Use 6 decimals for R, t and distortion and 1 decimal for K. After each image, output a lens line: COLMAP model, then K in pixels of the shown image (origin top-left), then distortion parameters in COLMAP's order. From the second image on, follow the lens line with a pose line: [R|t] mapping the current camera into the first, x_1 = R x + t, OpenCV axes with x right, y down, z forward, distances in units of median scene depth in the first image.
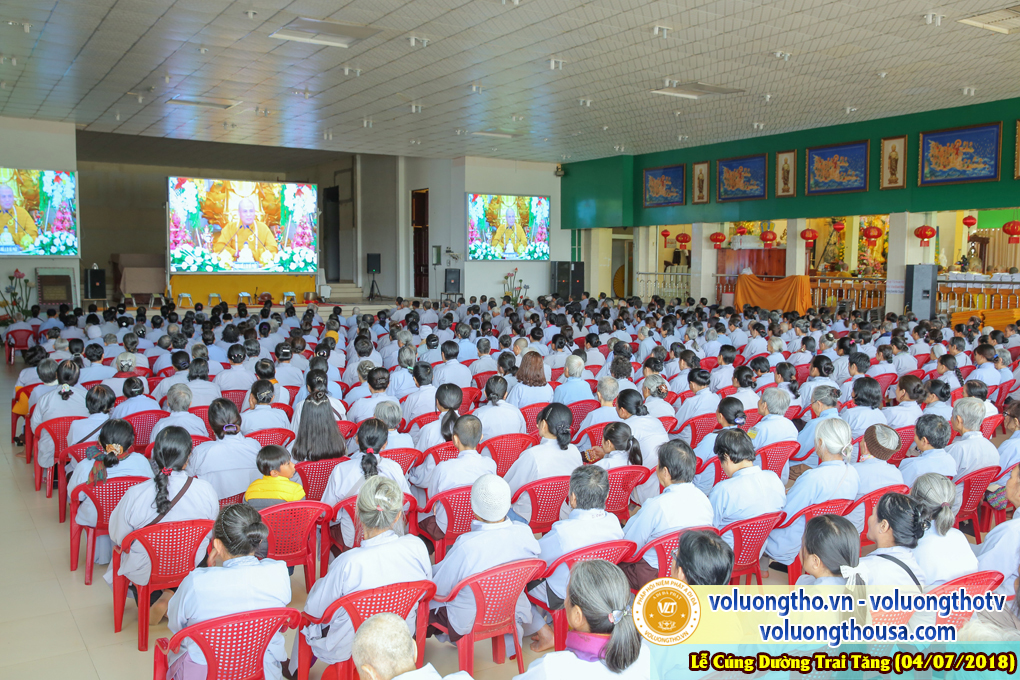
lens RADIAL K [[909.9, 0, 510.0], [0, 909.9, 340.0], [0, 0, 1]] dist [-0.049064, 0.106429]
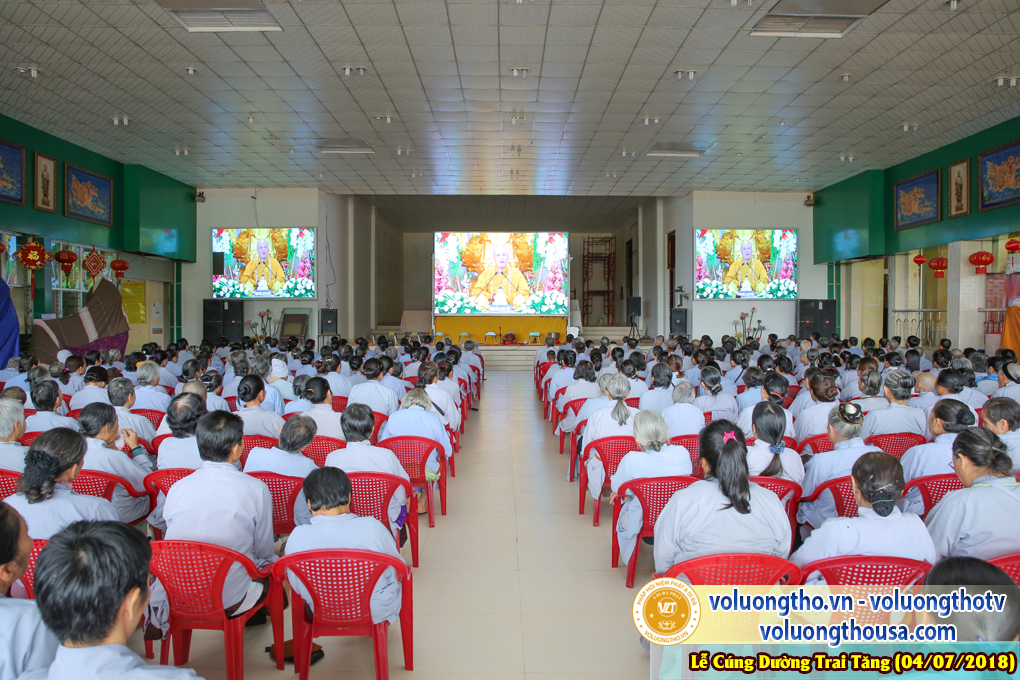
lens RADIAL K [[693.1, 0, 510.0], [0, 693.1, 340.0], [0, 0, 1]] dist [-0.113705, 0.091764]
pose [[0.845001, 0.010460, -0.534662, 0.173234], [-0.039920, 0.998253, -0.043562, -0.006999], [0.533272, 0.058154, 0.843943, 0.299733]]
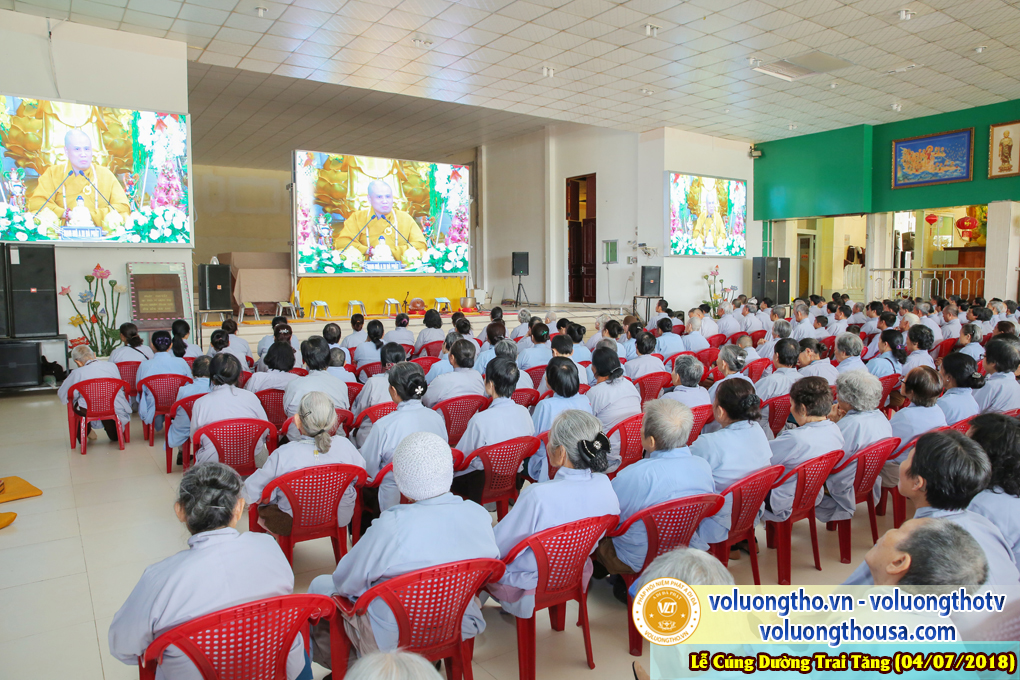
lens RADIAL K [[693.1, 0, 510.0], [0, 693.1, 340.0], [0, 0, 1]] dist [-0.113705, 0.091764]
pose [[0.999304, -0.015220, 0.034046, -0.208952], [0.015039, 0.999871, 0.005560, -0.018445], [-0.034126, -0.005044, 0.999405, 0.397007]]
